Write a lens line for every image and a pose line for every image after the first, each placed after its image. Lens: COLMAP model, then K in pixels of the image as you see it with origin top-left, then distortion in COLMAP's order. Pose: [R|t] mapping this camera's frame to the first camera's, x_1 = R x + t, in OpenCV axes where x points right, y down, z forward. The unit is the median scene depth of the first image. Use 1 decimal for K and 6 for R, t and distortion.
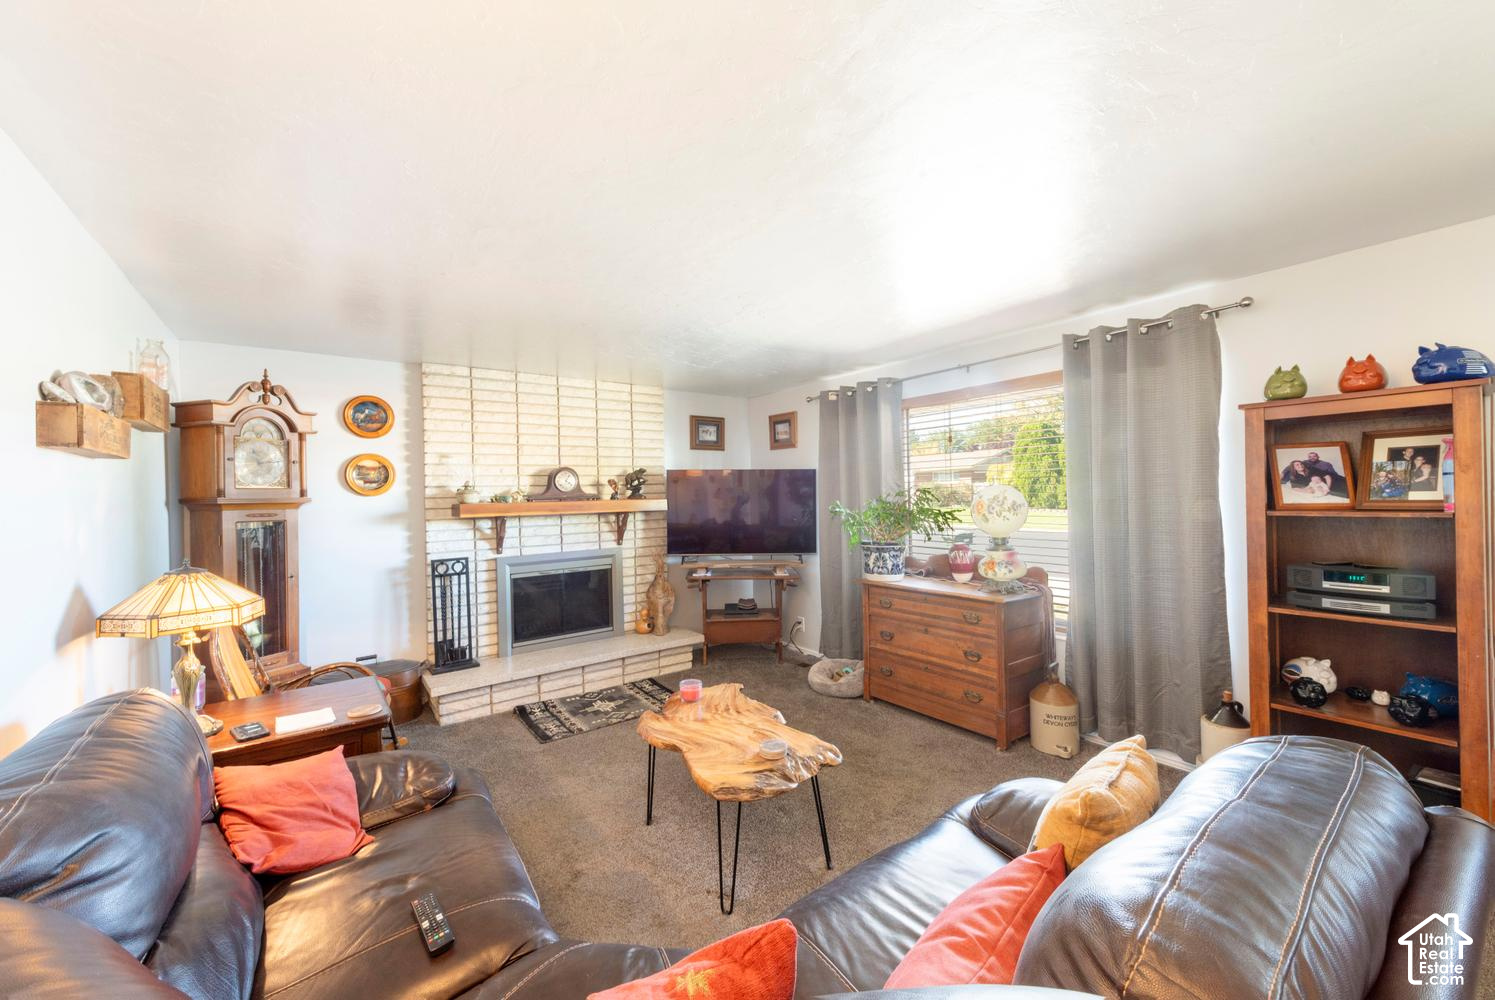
lens RADIAL K [[570.5, 0, 747.5], [0, 570.5, 500.0], [0, 0, 1]] dist [0.000667, 0.000059]
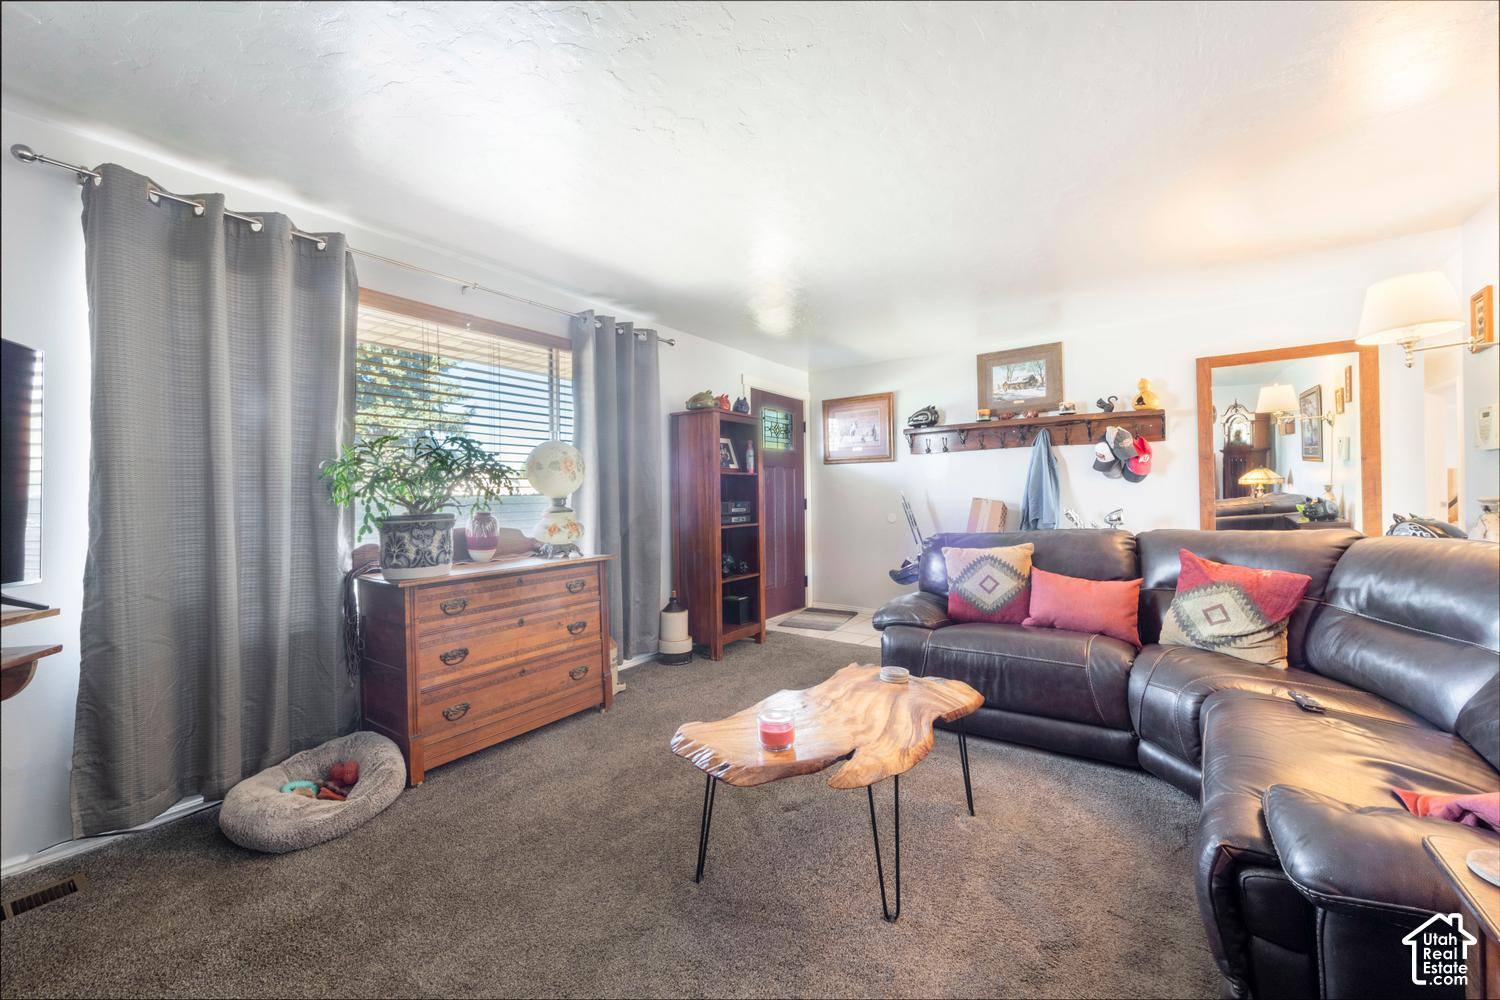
lens RADIAL K [[572.4, 0, 750.0], [0, 572.4, 500.0], [0, 0, 1]] dist [0.000667, 0.000059]
pose [[-0.297111, 0.008033, 0.954809, -0.581089], [0.022569, 0.999744, -0.001388, 0.082063], [-0.954576, 0.021137, -0.297216, 1.048753]]
